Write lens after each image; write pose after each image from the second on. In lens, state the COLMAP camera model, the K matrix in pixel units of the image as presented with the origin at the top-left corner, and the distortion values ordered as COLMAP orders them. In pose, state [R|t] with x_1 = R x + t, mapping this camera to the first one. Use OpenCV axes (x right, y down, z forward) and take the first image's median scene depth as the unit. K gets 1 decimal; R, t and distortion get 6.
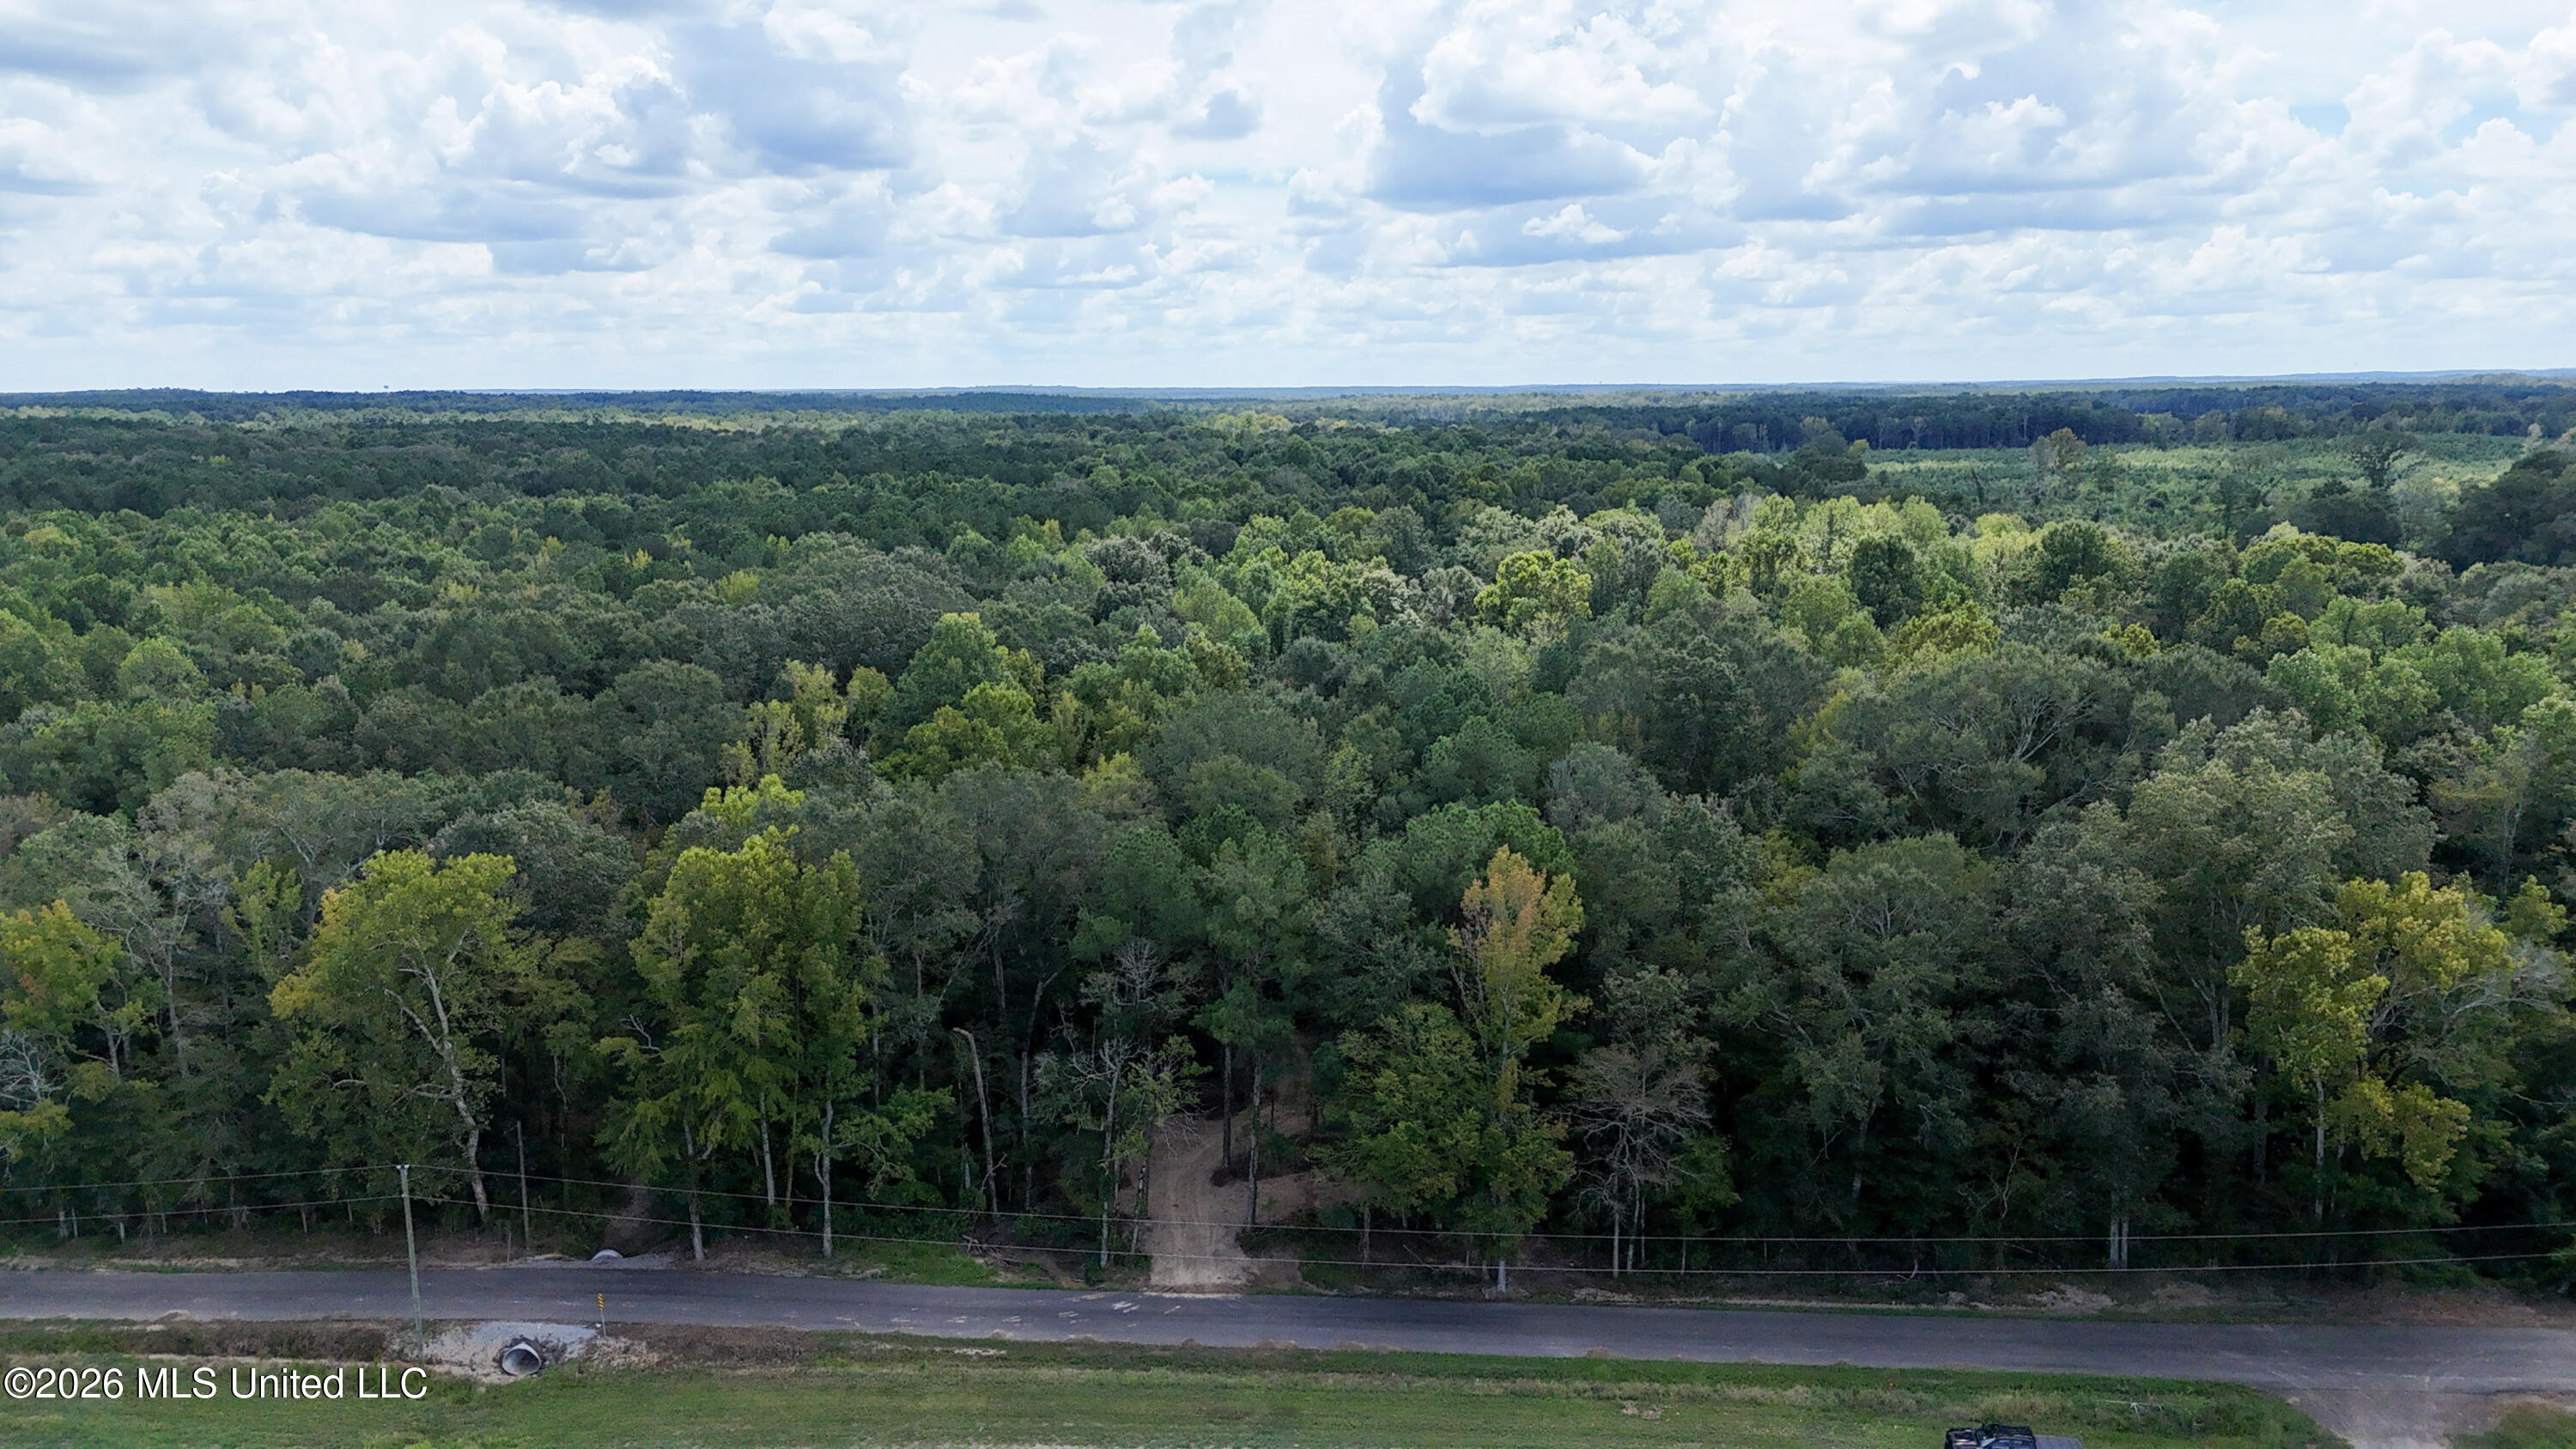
lens RADIAL K [[1878.5, 0, 1291.2], [0, 1878.5, 732.6], [0, 0, 1]] dist [0.064580, -0.061901]
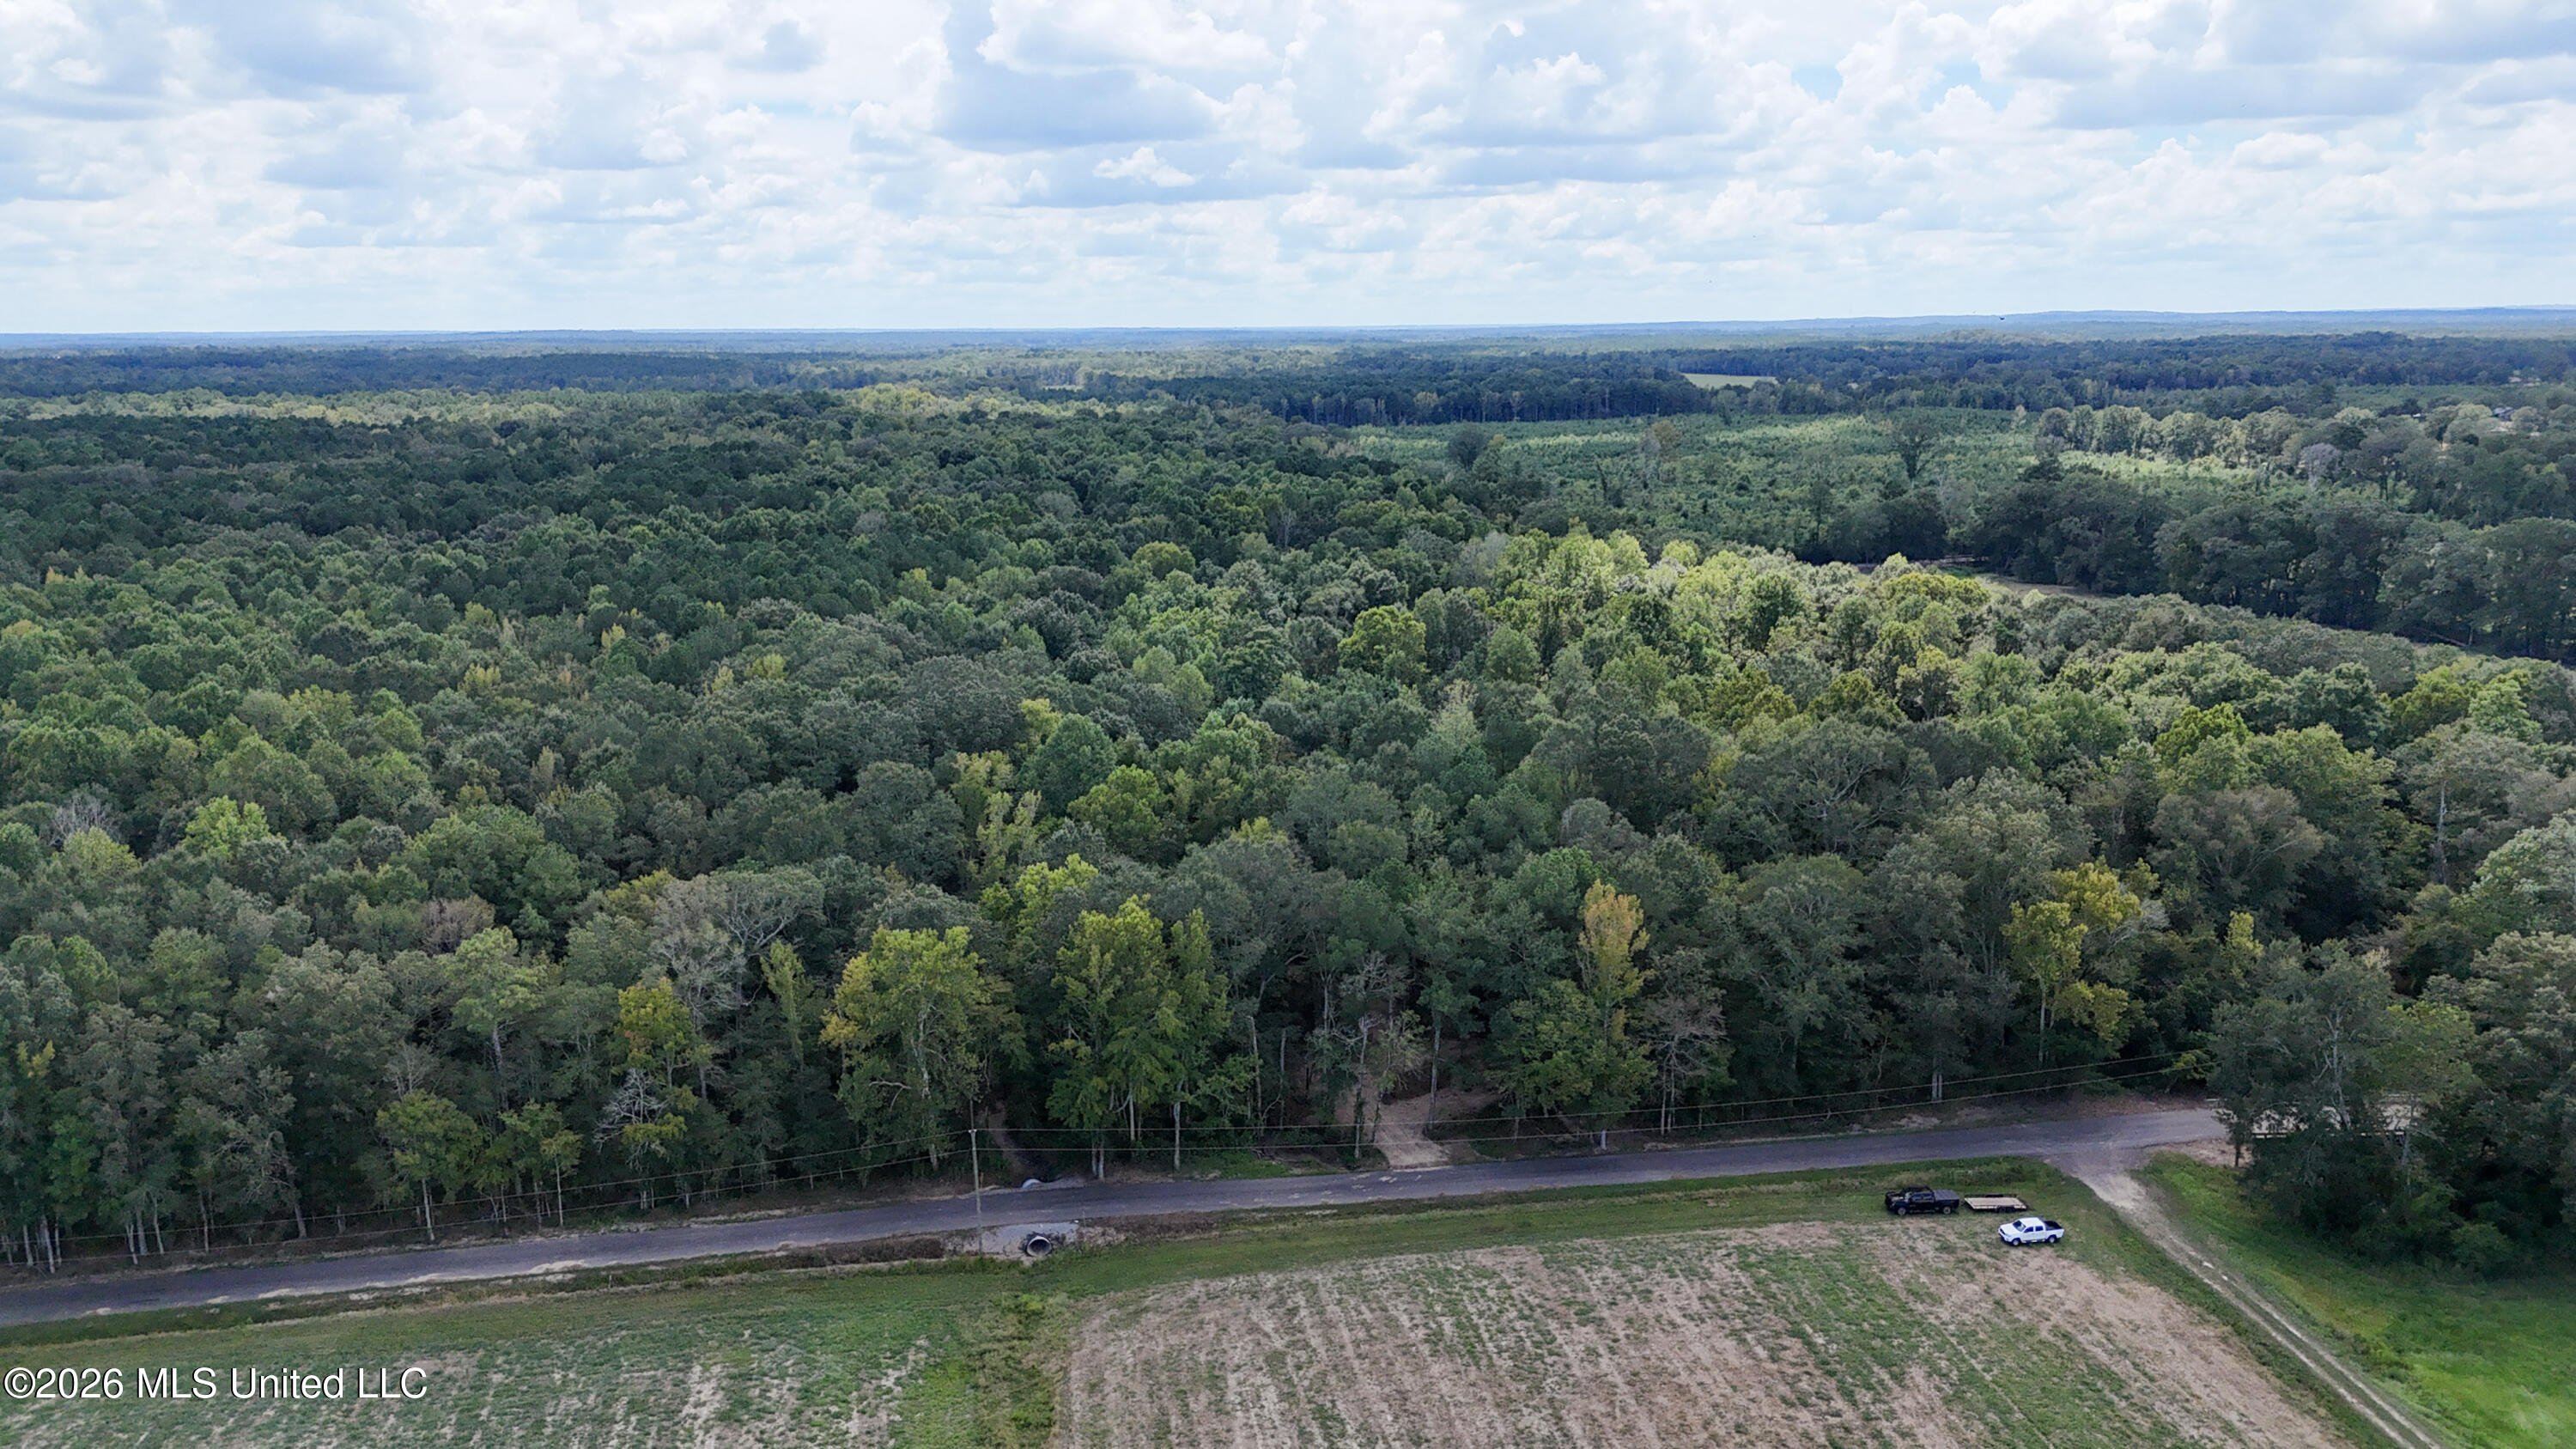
lens RADIAL K [[1878.5, 0, 1302.1], [0, 1878.5, 740.4], [0, 0, 1]] dist [0.064580, -0.061901]
pose [[0.974762, -0.047712, 0.218089, -0.288367], [0.040450, 0.998472, 0.037645, -0.078968], [-0.219552, -0.027874, 0.975203, -0.318827]]
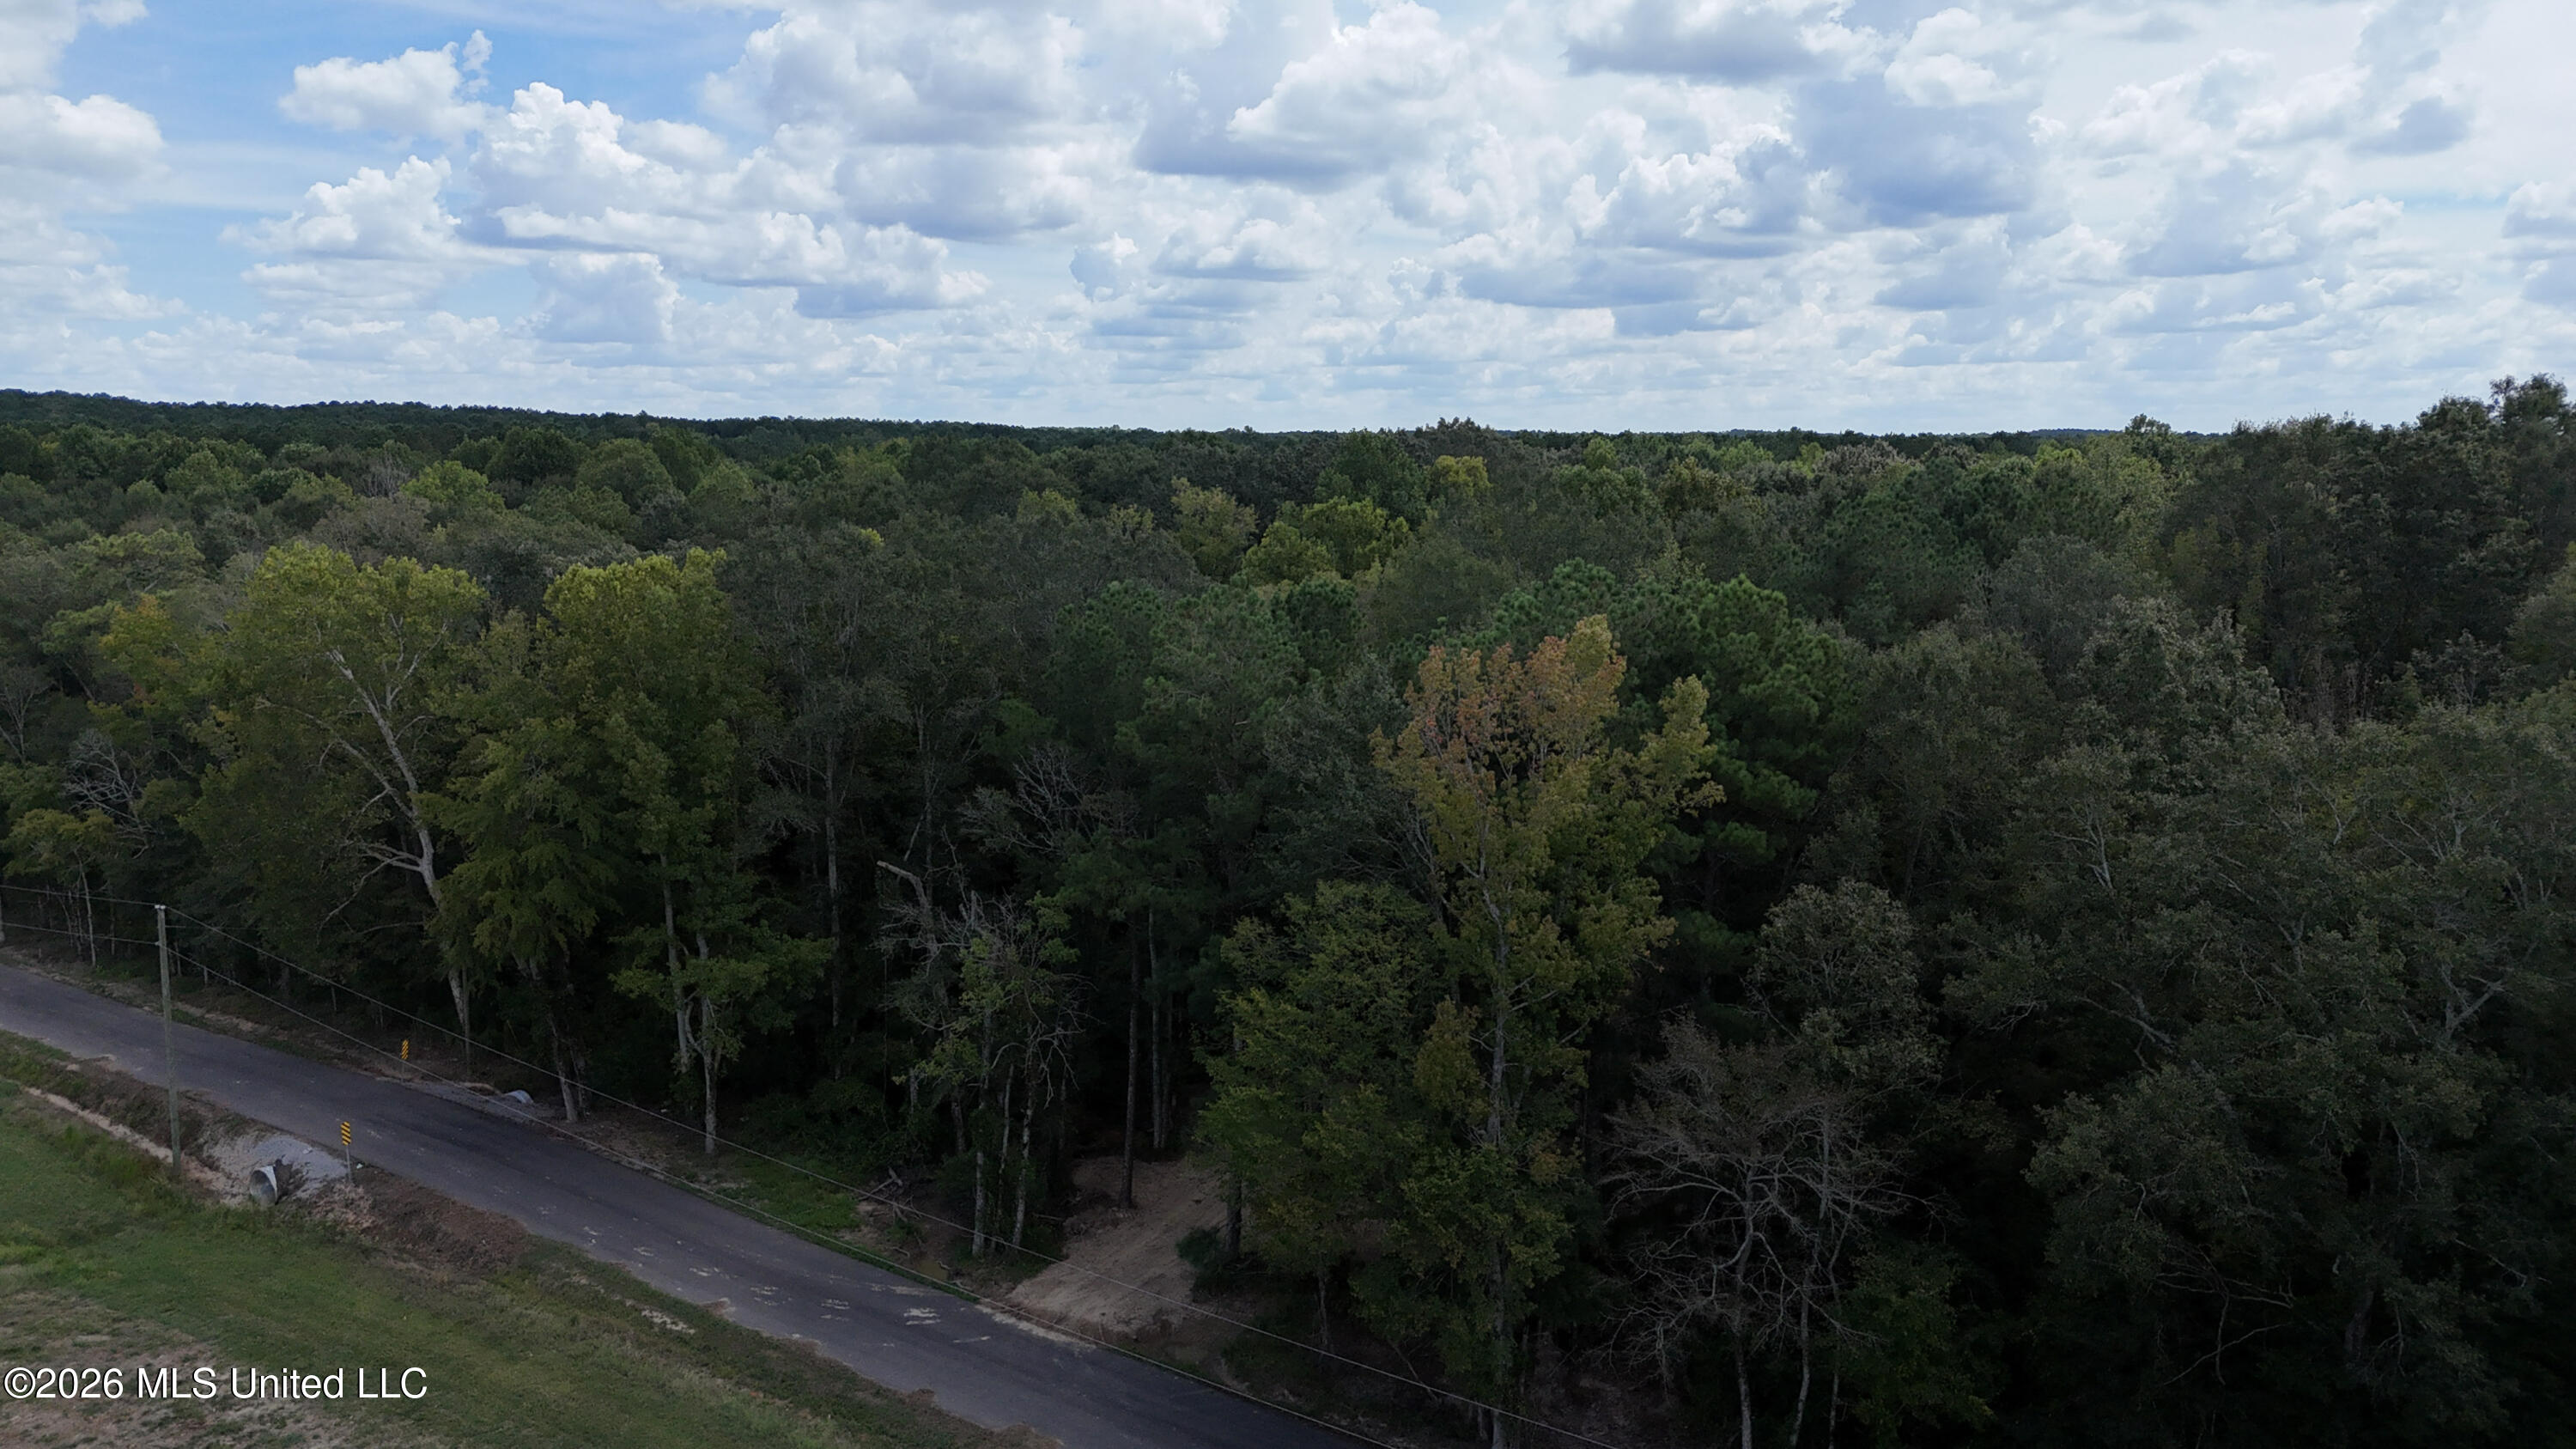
lens RADIAL K [[1878.5, 0, 1296.2], [0, 1878.5, 708.2], [0, 0, 1]] dist [0.064580, -0.061901]
pose [[0.849420, 0.077828, -0.521947, 0.188735], [-0.099153, 0.994987, -0.012998, 0.059678], [0.518319, 0.062793, 0.852879, 0.306944]]
